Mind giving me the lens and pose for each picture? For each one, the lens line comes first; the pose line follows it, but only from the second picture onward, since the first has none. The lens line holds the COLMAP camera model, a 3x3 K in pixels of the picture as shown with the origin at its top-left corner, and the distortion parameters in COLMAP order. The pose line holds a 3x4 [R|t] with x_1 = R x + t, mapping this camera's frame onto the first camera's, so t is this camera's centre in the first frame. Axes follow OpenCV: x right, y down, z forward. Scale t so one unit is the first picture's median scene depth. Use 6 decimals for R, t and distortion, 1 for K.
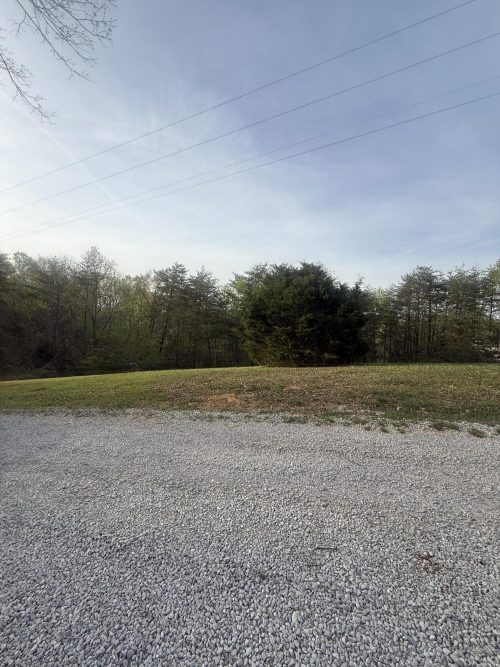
lens RADIAL K [[266.3, 0, 251.1], [0, 266.3, 338.6], [0, 0, 1]] dist [0.006214, -0.000216]
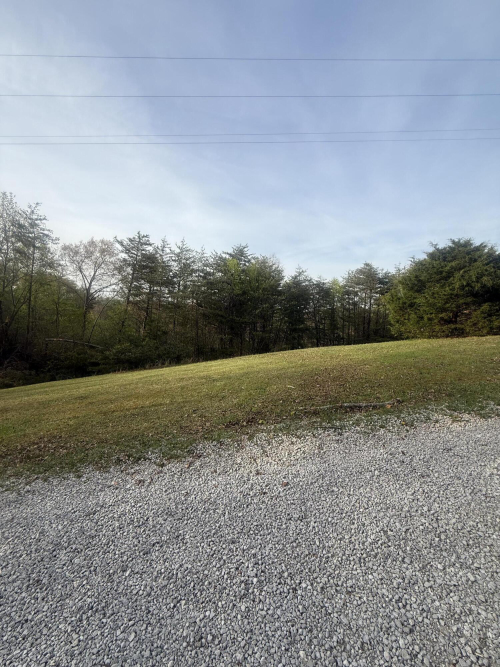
lens RADIAL K [[266.3, 0, 254.9], [0, 266.3, 324.9], [0, 0, 1]] dist [0.006214, -0.000216]
pose [[0.901298, -0.013021, 0.433003, -1.482850], [0.023395, 0.999553, -0.018639, 0.081791], [-0.432567, 0.026930, 0.901200, 0.612293]]
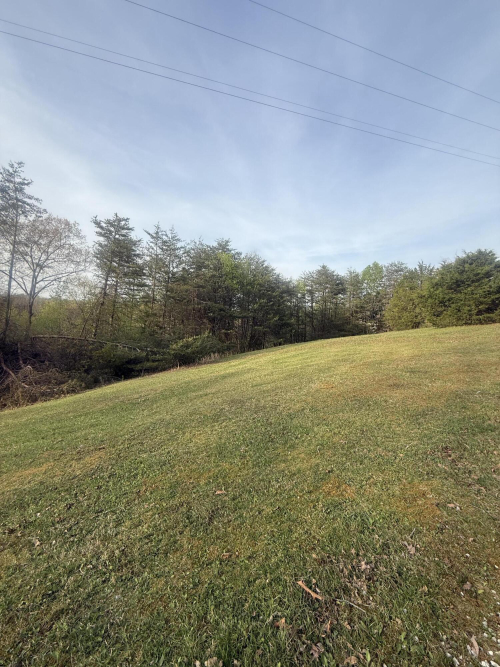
lens RADIAL K [[266.3, 0, 237.8], [0, 266.3, 331.6], [0, 0, 1]] dist [0.006214, -0.000216]
pose [[0.739737, -0.038016, 0.671821, -2.471179], [0.033891, 0.999241, 0.019227, 0.095388], [-0.672042, 0.008545, 0.740464, 1.271067]]
